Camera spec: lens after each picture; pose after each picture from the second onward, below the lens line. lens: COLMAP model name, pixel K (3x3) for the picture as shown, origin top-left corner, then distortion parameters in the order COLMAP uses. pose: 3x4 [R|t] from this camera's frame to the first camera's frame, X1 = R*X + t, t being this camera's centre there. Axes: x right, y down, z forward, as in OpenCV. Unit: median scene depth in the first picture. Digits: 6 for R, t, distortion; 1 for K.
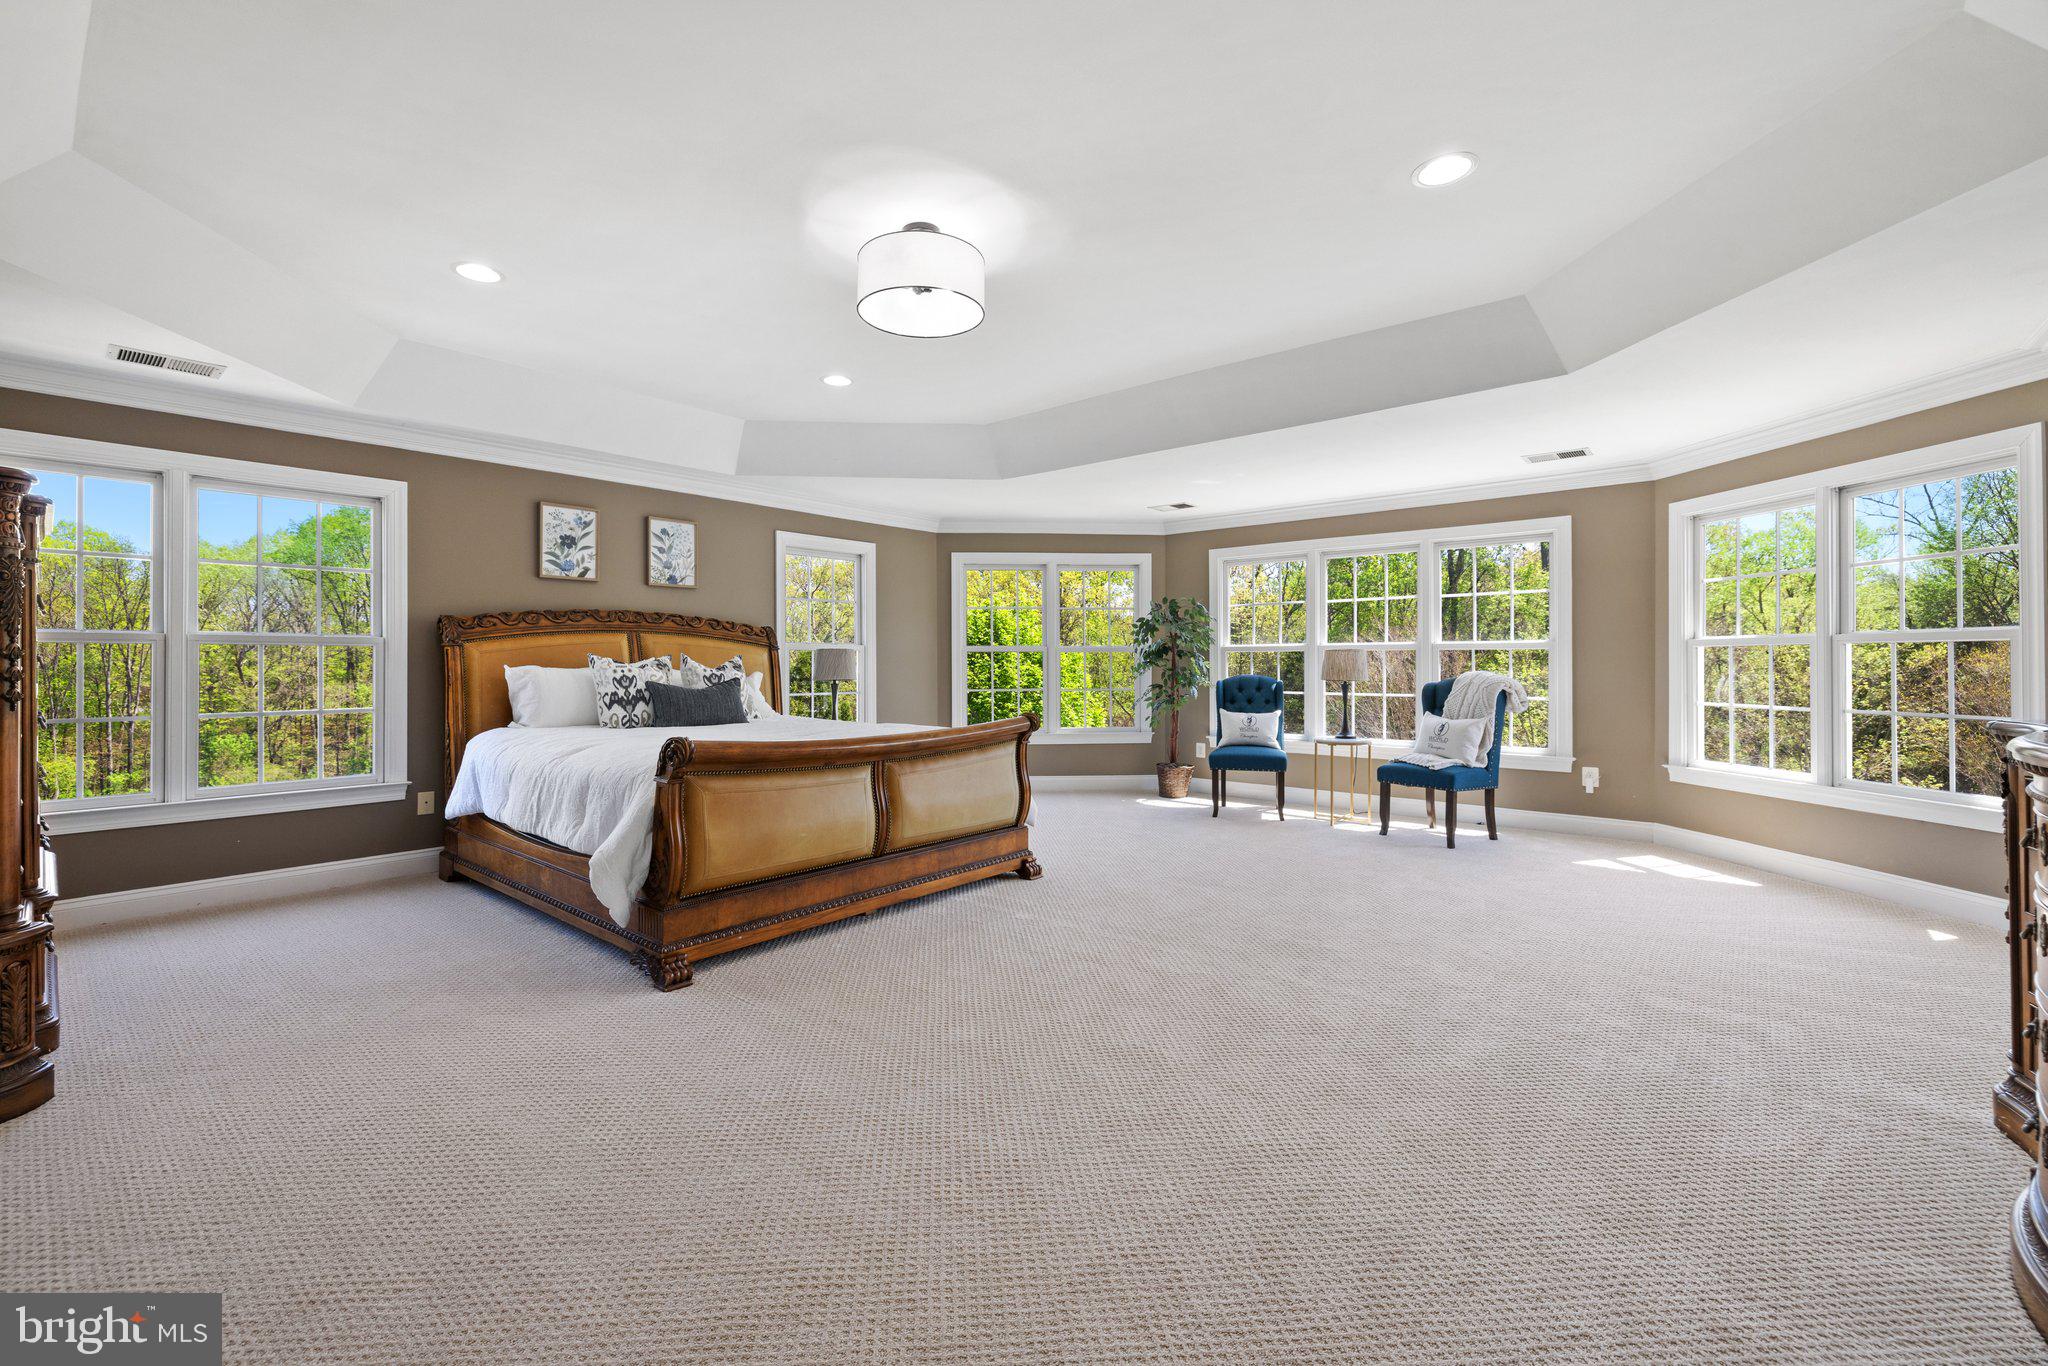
lens RADIAL K [[882.3, 0, 975.9], [0, 882.3, 664.2], [0, 0, 1]] dist [-0.001465, -0.000345]
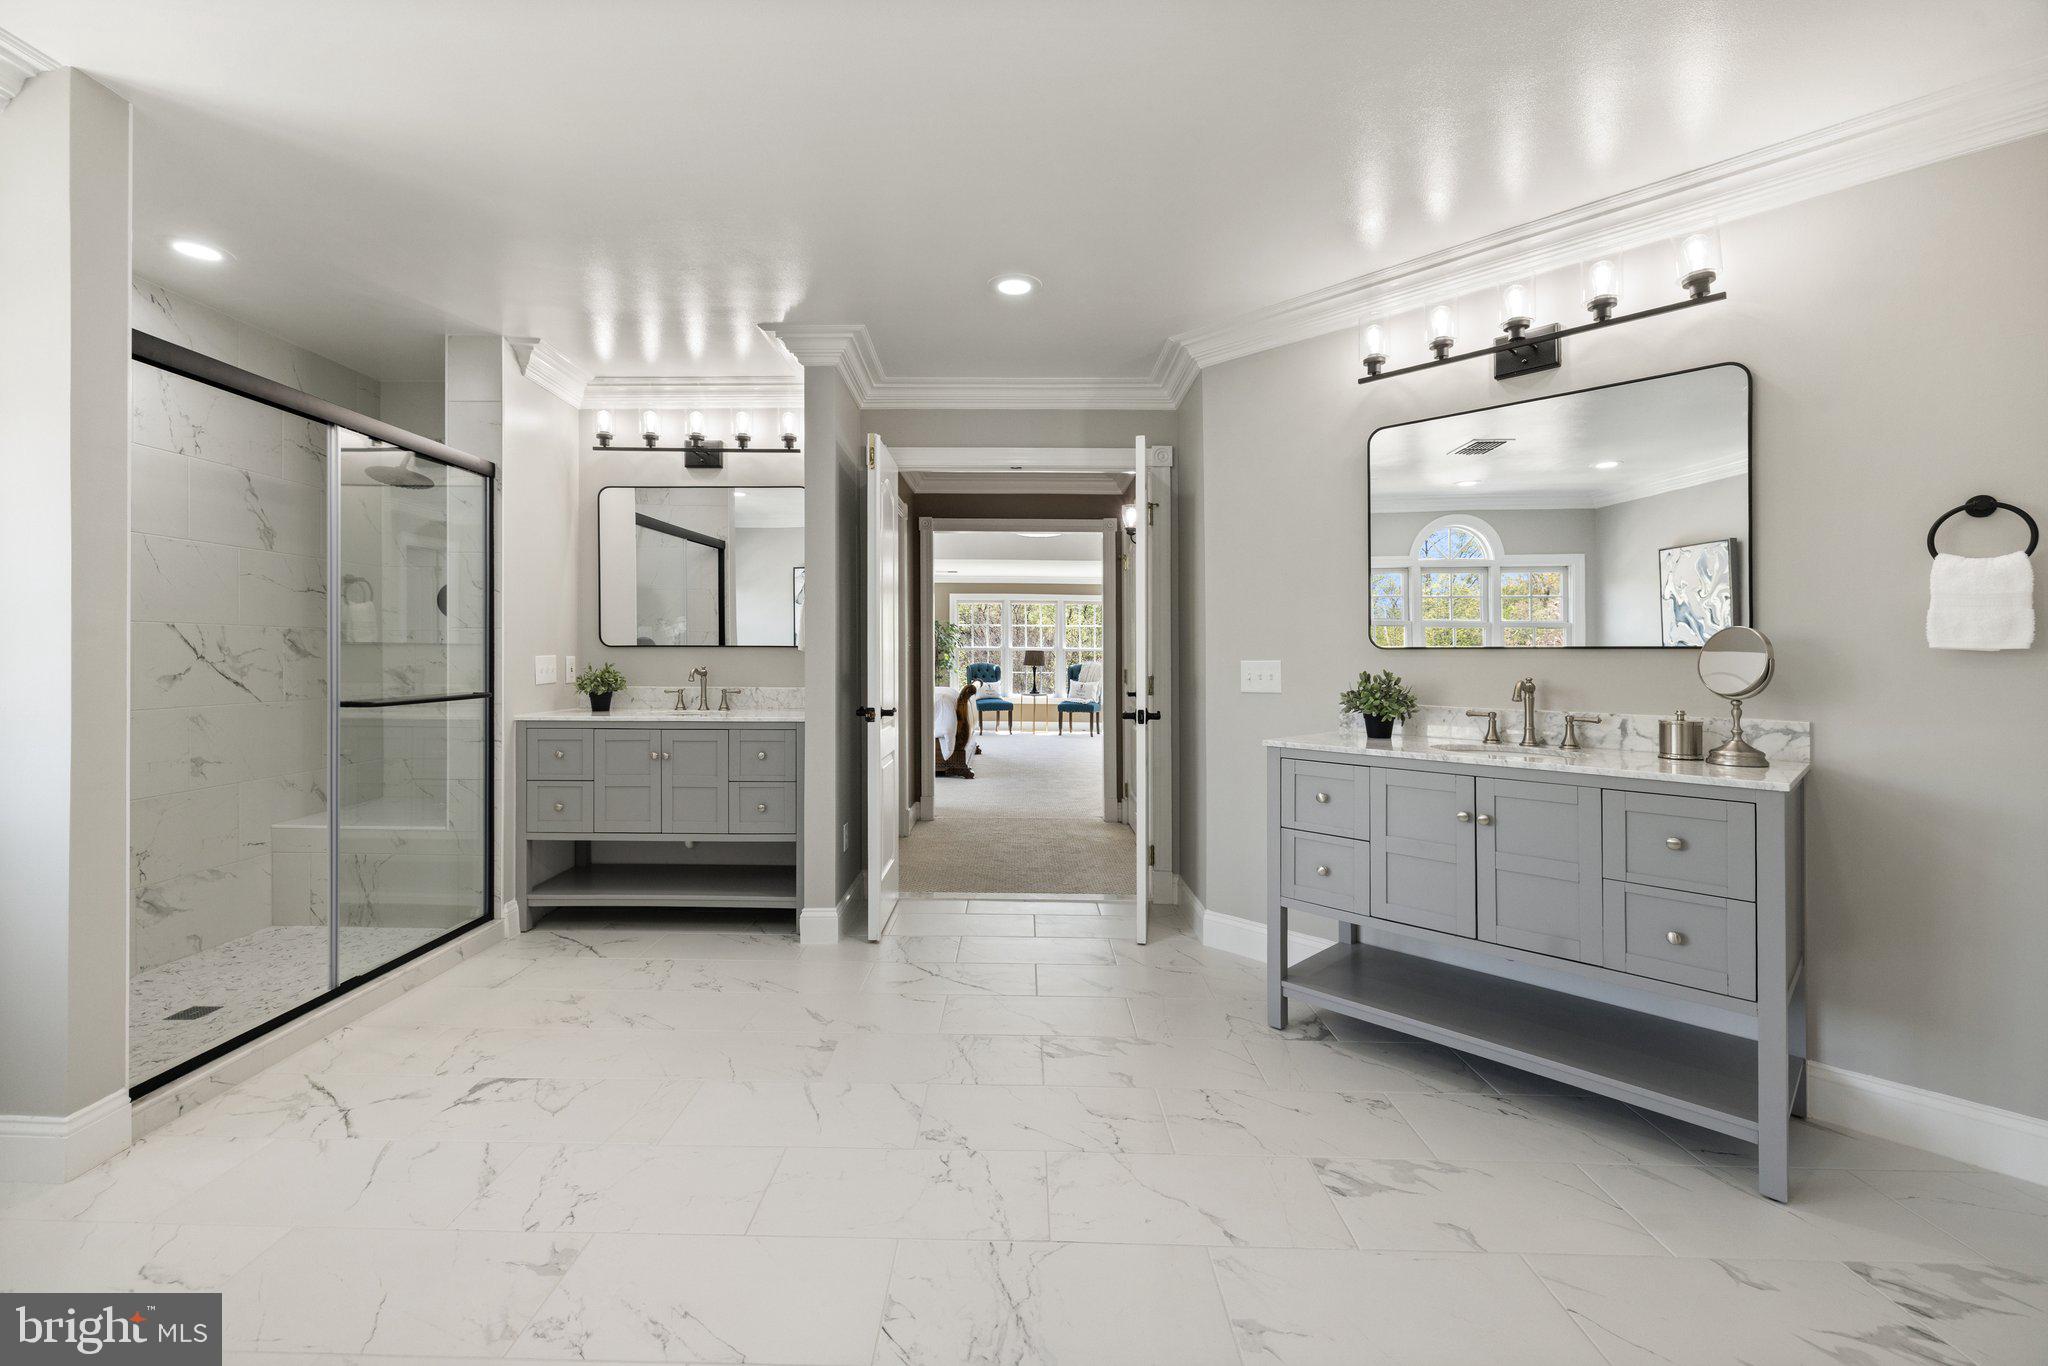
lens RADIAL K [[852.0, 0, 1004.9], [0, 852.0, 665.0], [0, 0, 1]] dist [0.000995, -0.001073]
pose [[0.766469, -0.000155, 0.642282, -1.111756], [-0.005853, 0.999957, 0.007225, 0.003282], [-0.642255, -0.009297, 0.766435, -0.595135]]
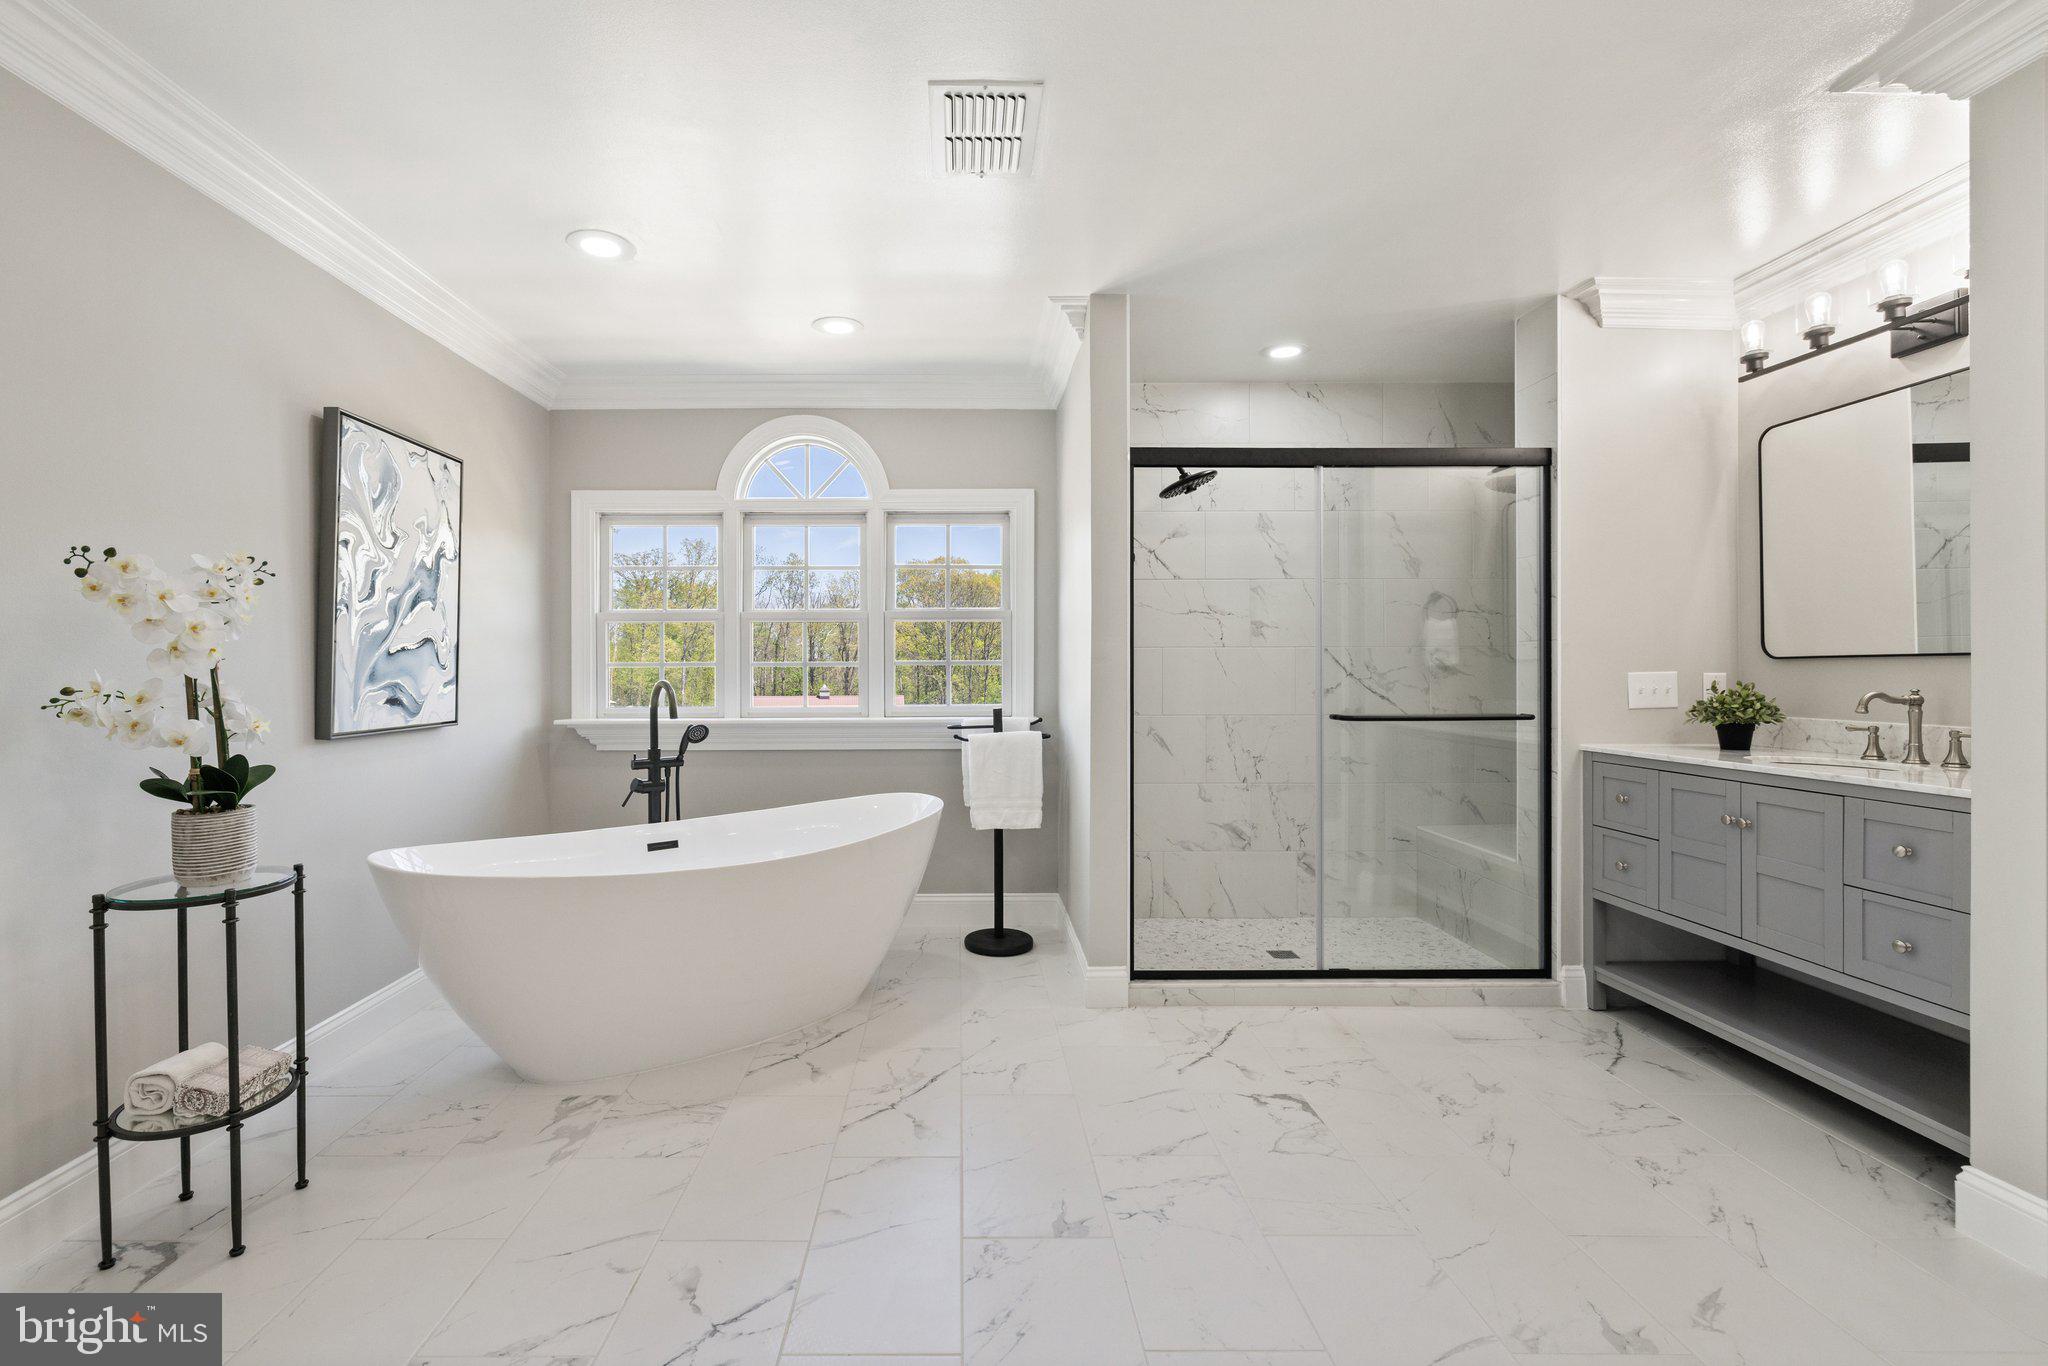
lens RADIAL K [[882.3, 0, 965.5], [0, 882.3, 685.5], [0, 0, 1]] dist [-0.001465, -0.000345]
pose [[0.659704, 0.014006, -0.751395, -0.834849], [-0.001856, 0.999854, 0.017007, 0.002878], [0.751523, -0.009825, 0.659634, -0.521935]]
